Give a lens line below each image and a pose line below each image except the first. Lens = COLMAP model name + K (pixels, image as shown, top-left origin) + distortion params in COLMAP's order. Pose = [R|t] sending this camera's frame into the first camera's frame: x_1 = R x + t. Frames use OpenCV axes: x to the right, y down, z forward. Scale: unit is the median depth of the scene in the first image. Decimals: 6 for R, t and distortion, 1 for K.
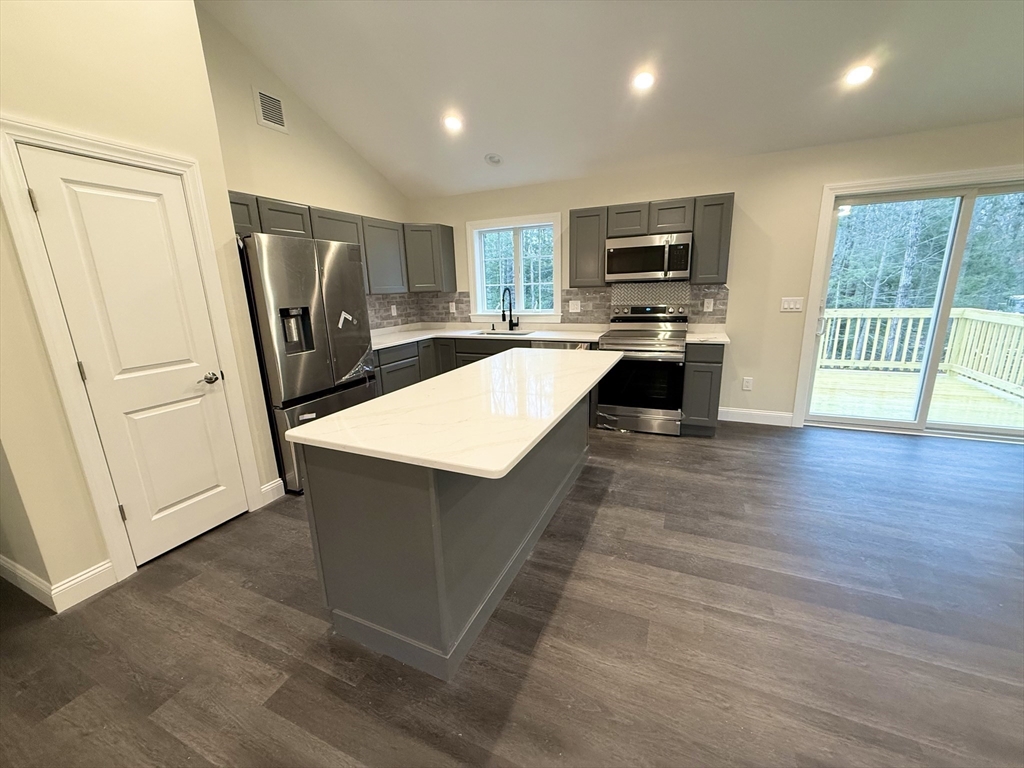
lens RADIAL K [[407.3, 0, 512.3], [0, 407.3, 384.5], [0, 0, 1]] dist [0.001375, 0.000978]
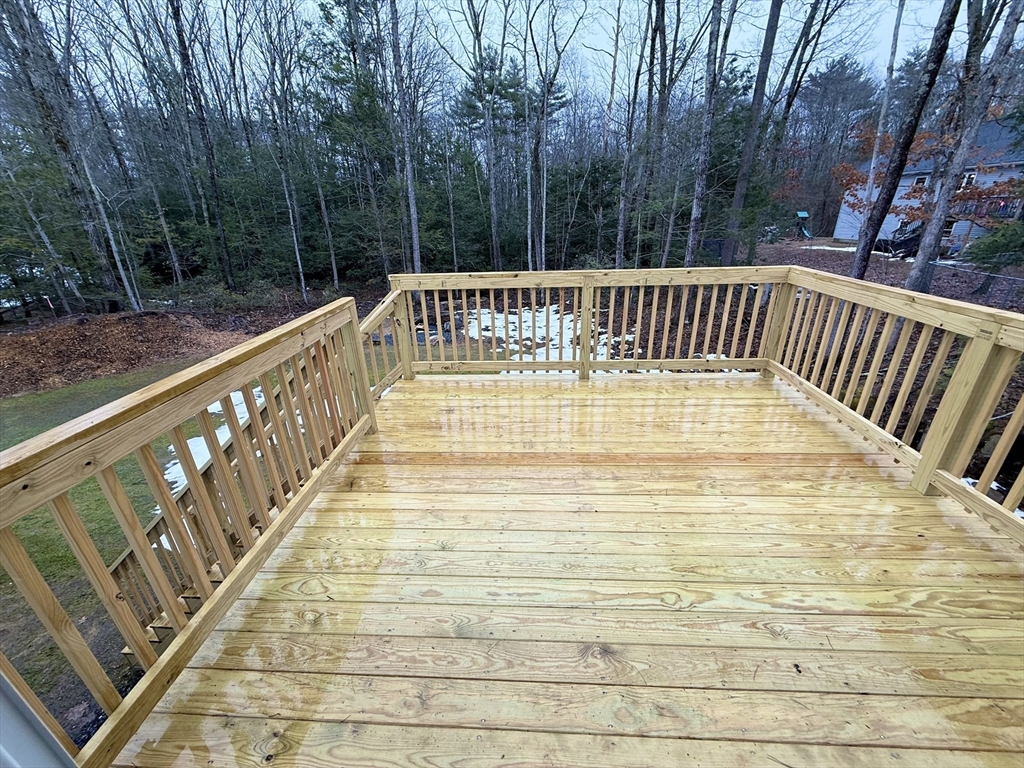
lens RADIAL K [[407.3, 0, 510.1], [0, 407.3, 386.3], [0, 0, 1]] dist [0.001375, 0.000978]
pose [[0.935658, -0.135381, 0.325908, 0.736119], [0.083196, 0.982081, 0.169103, -0.211099], [-0.342961, -0.131109, 0.930155, 0.807746]]
